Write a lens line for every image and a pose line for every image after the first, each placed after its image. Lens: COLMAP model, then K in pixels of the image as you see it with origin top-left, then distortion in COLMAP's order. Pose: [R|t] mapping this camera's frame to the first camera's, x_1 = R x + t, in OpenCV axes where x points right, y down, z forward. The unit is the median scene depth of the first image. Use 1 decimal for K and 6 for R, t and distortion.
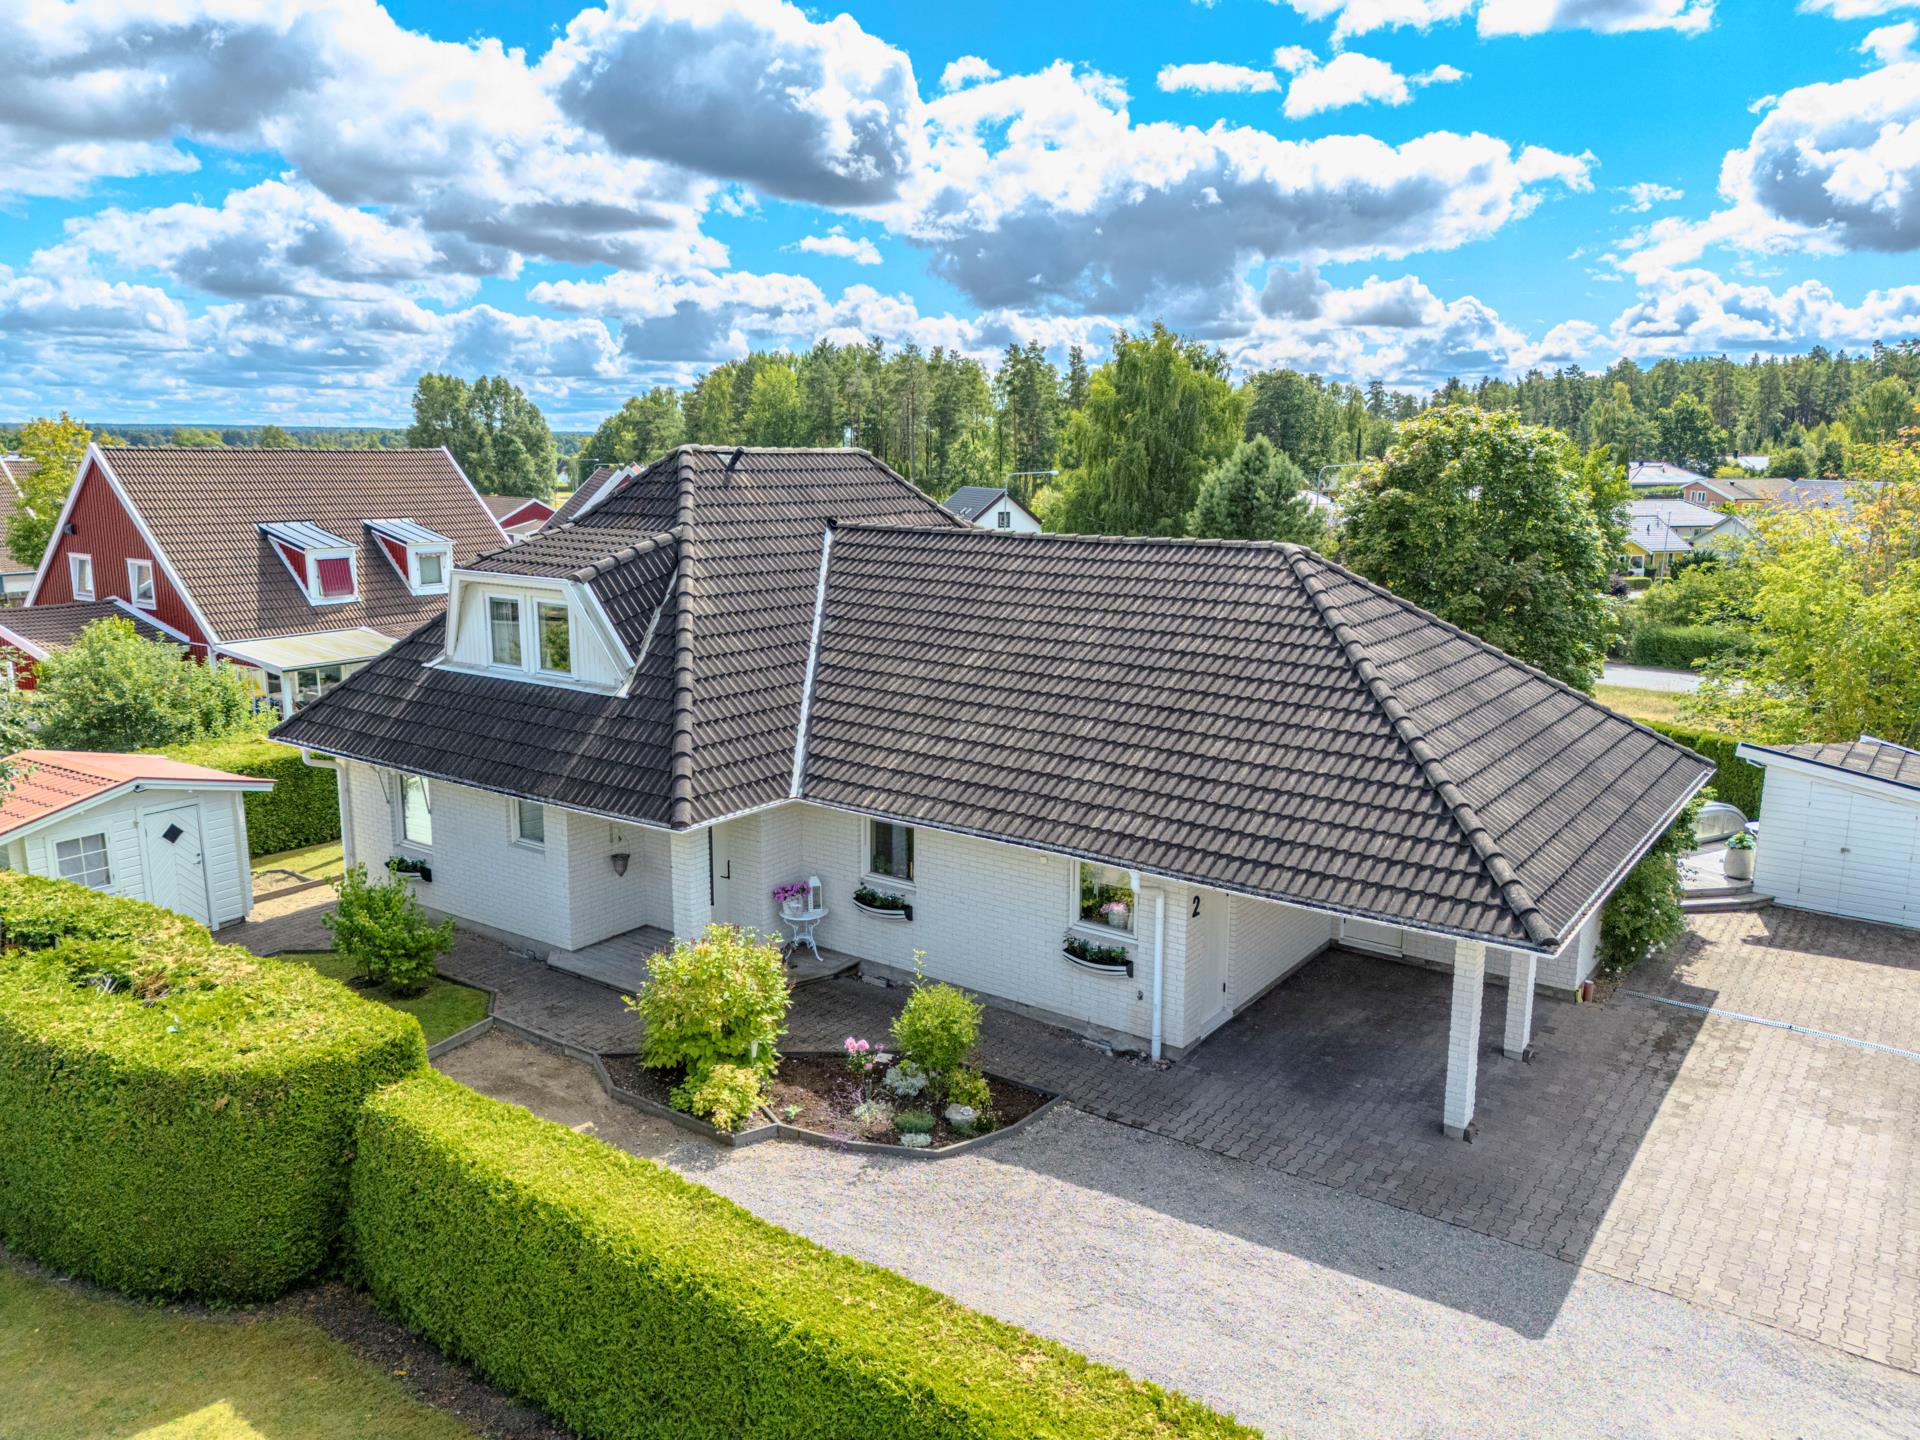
lens RADIAL K [[1460.4, 0, 975.4], [0, 1460.4, 726.2], [0, 0, 1]] dist [0.096654, -0.088668]
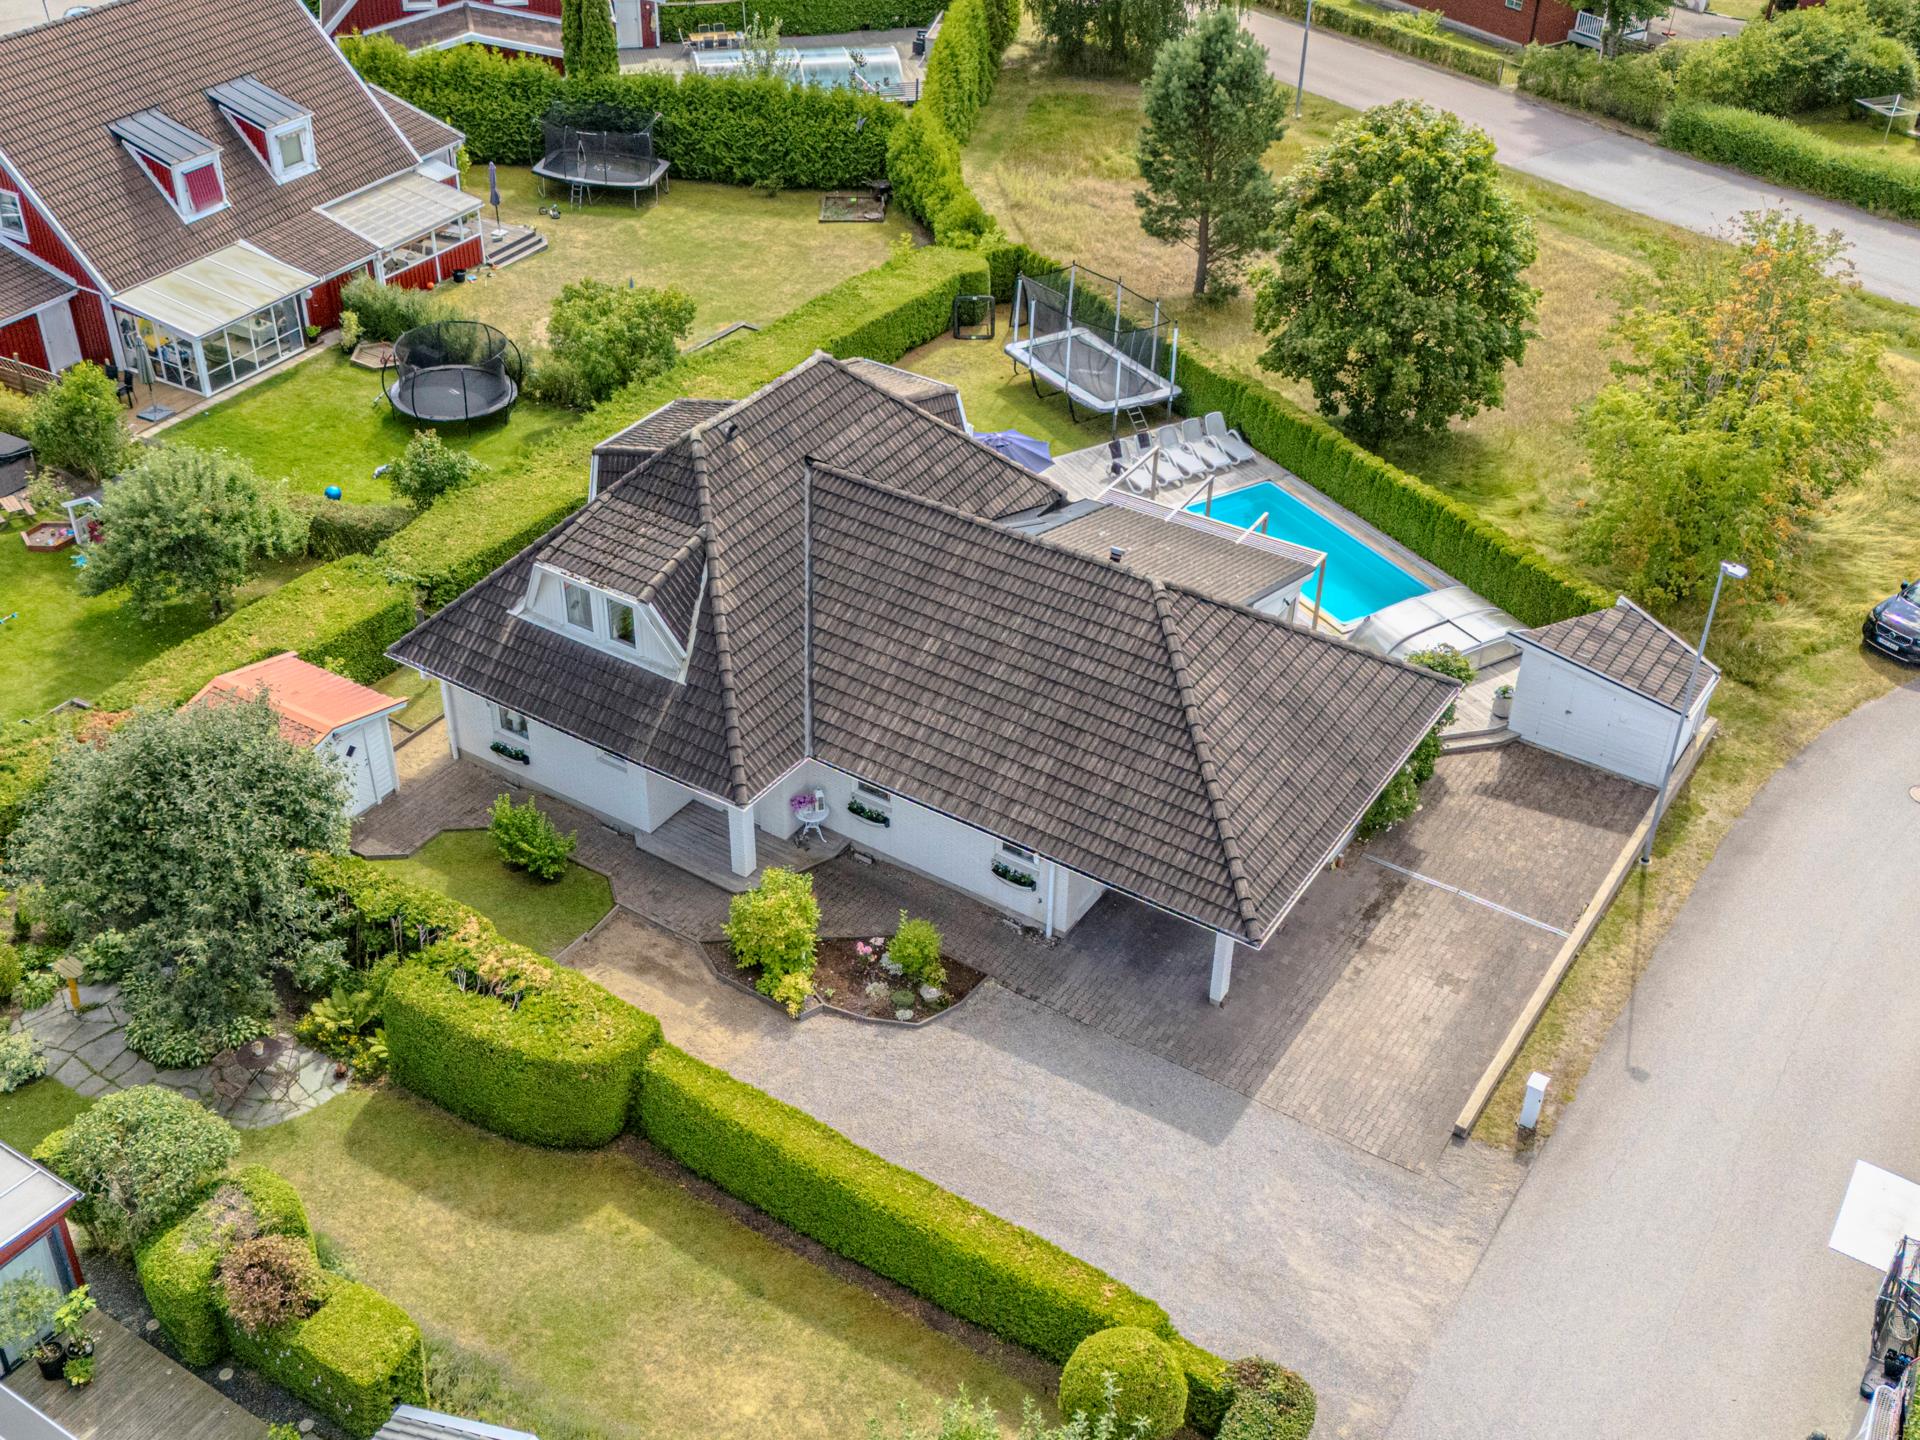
lens RADIAL K [[2154.1, 0, 960.0], [0, 2154.1, 720.0], [0, 0, 1]] dist [0.163284, -0.190389]
pose [[0.999103, -0.012320, 0.040517, -0.058793], [-0.005277, 0.913073, 0.407763, -0.850205], [-0.042018, -0.407611, 0.912189, -0.934485]]
